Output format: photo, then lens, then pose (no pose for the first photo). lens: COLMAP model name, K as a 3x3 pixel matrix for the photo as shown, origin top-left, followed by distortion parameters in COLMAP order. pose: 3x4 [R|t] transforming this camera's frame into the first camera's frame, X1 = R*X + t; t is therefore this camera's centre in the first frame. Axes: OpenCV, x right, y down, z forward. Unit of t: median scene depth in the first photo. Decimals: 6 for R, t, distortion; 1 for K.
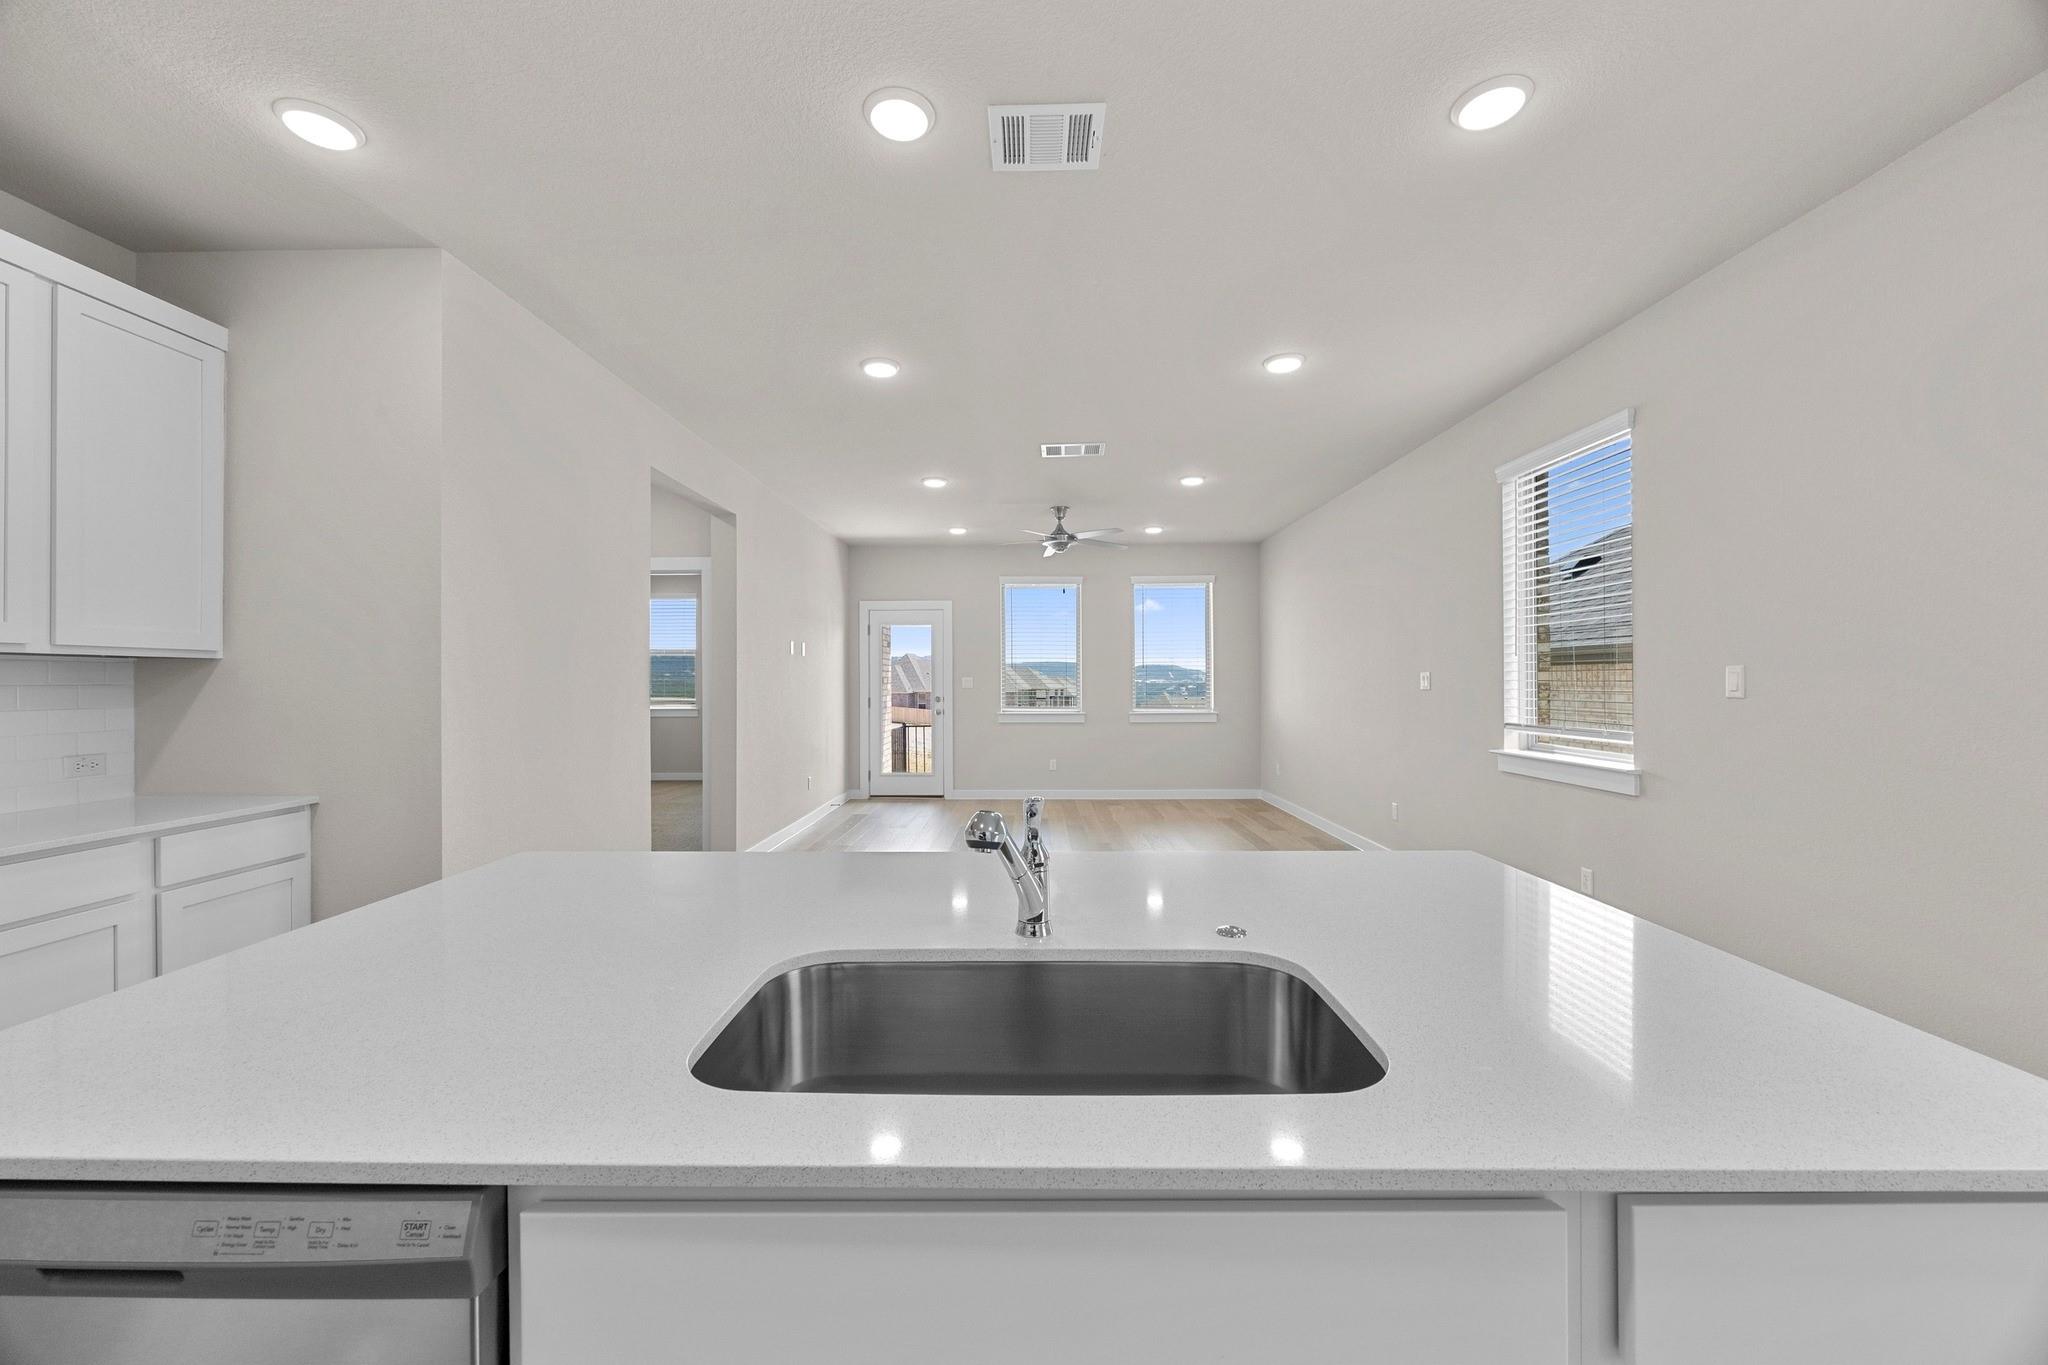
lens RADIAL K [[776.5, 0, 1022.6], [0, 776.5, 678.2], [0, 0, 1]] dist [-0.006583, 0.000701]
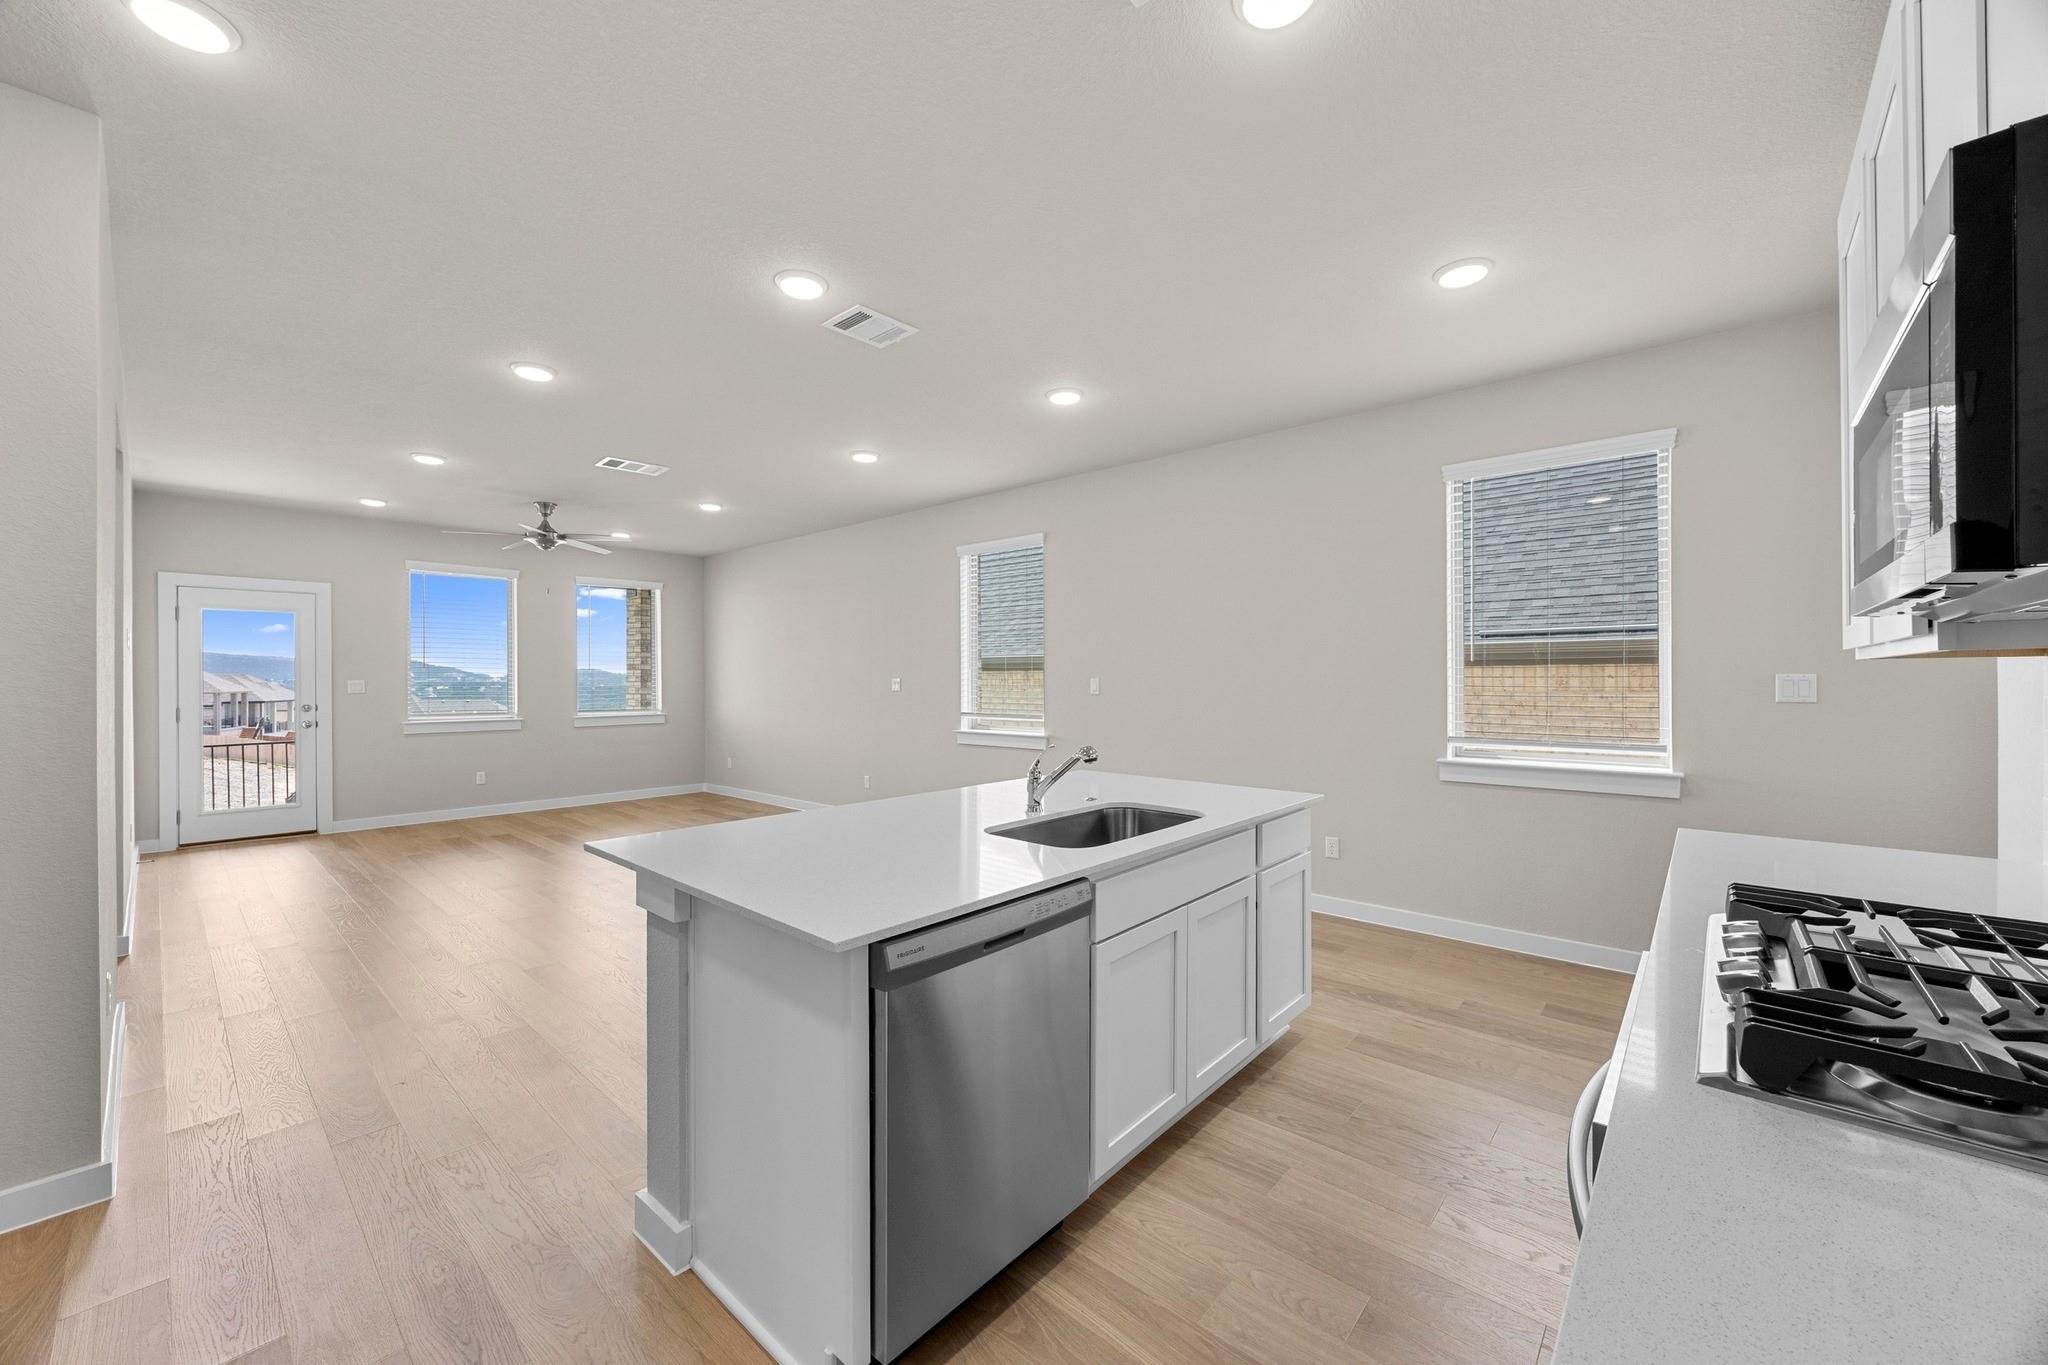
lens RADIAL K [[776.5, 0, 1017.4], [0, 776.5, 677.0], [0, 0, 1]] dist [-0.006583, 0.000701]
pose [[0.658460, 0.003598, 0.752607, -0.287912], [-0.002936, 0.999993, -0.002212, -0.005905], [-0.752610, -0.000753, 0.658467, -0.064032]]
